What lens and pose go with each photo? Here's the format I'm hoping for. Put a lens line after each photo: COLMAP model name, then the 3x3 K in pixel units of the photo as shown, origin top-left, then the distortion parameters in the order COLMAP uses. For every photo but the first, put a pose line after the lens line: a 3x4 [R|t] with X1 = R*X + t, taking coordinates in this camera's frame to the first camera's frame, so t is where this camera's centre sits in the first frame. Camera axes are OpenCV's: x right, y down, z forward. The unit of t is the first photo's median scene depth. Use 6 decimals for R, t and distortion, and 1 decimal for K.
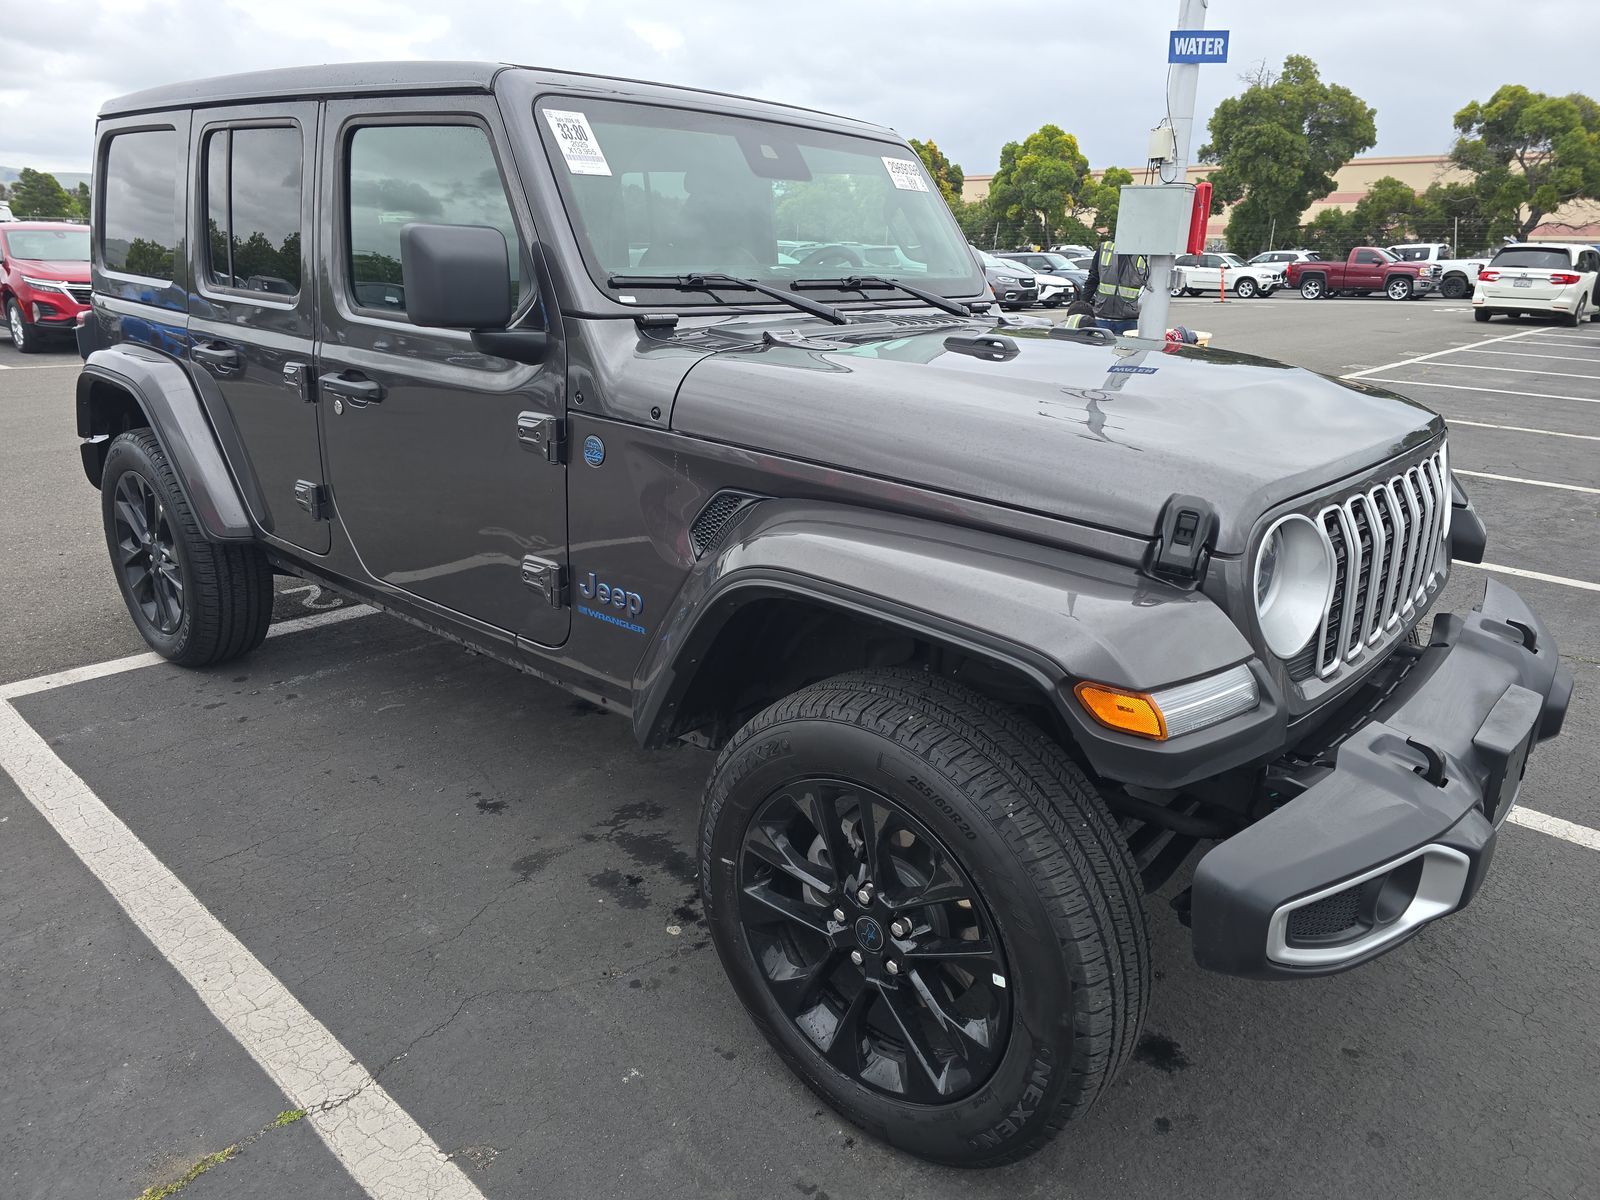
lens RADIAL K [[1072.3, 0, 800.0], [0, 1072.3, 600.0], [0, 0, 1]] dist [-0.004845, -0.003881]
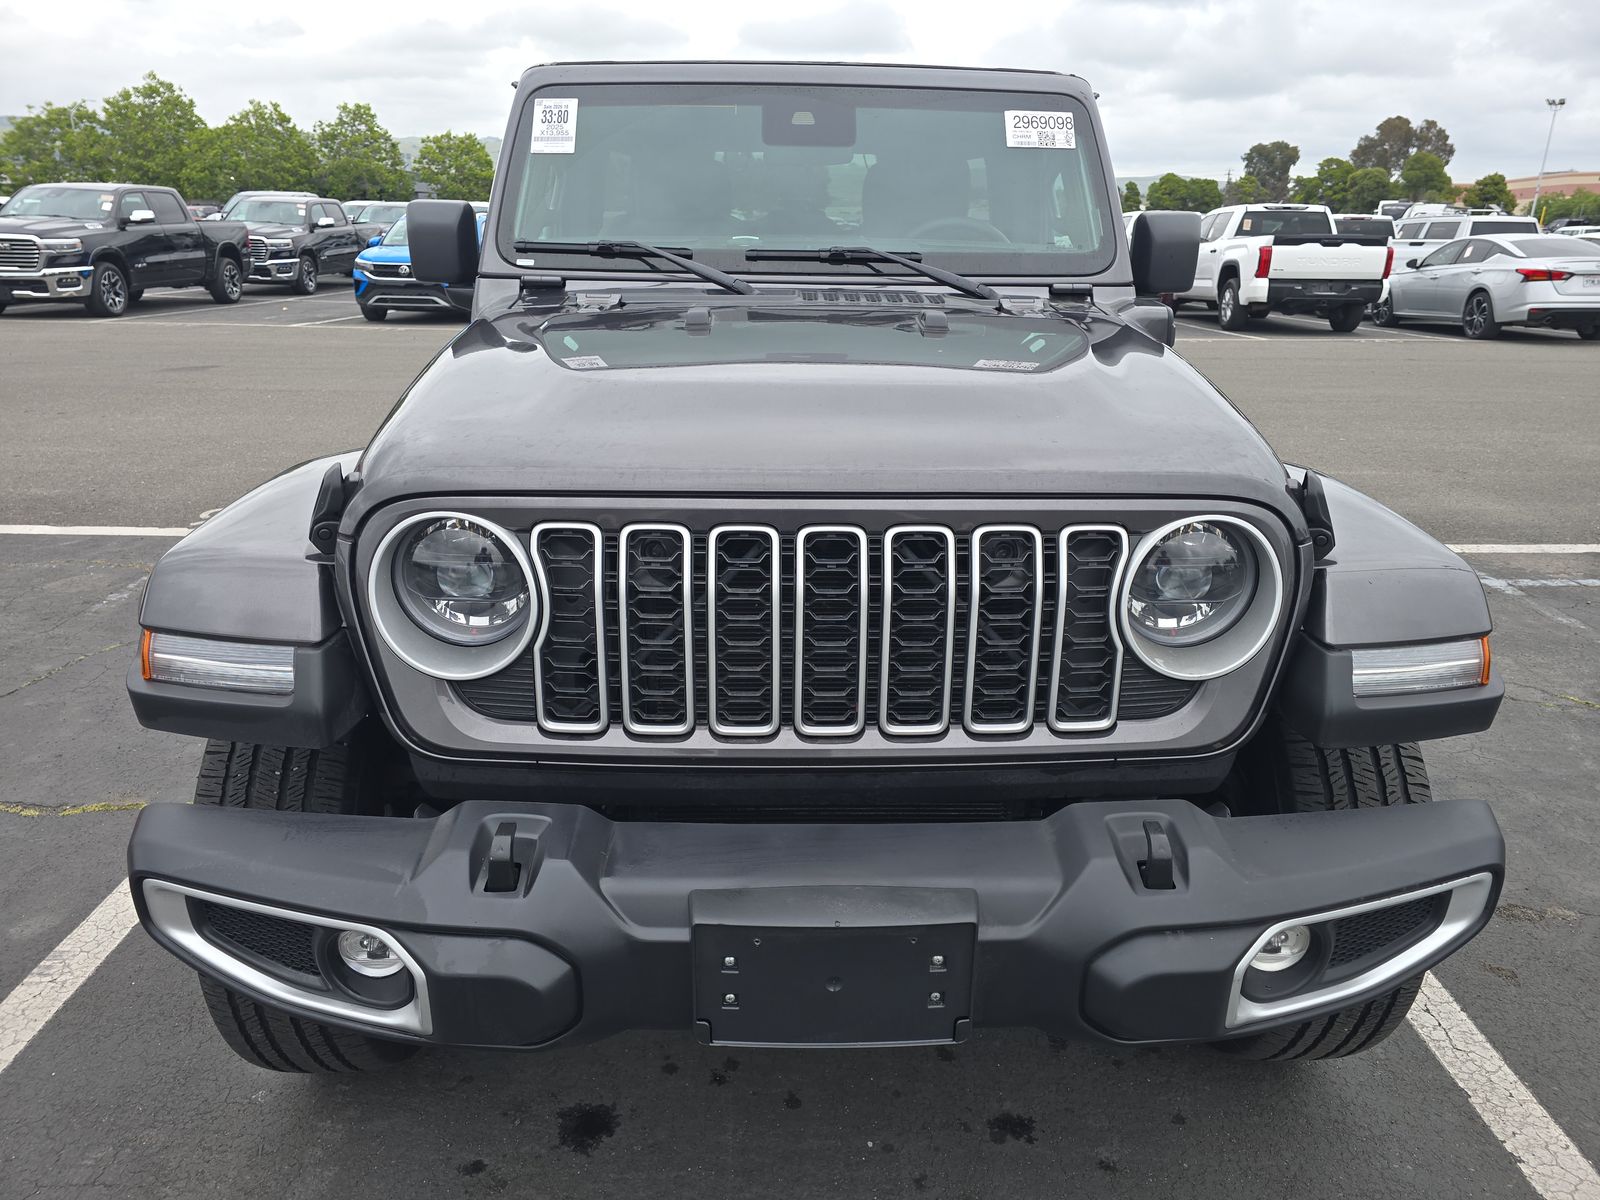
lens RADIAL K [[1072.3, 0, 800.0], [0, 1072.3, 600.0], [0, 0, 1]] dist [-0.004845, -0.003881]
pose [[0.676251, 0.234568, -0.698328, 0.882999], [-0.229426, 0.967868, 0.102934, -0.114994], [0.700035, 0.090605, 0.708337, 0.420805]]
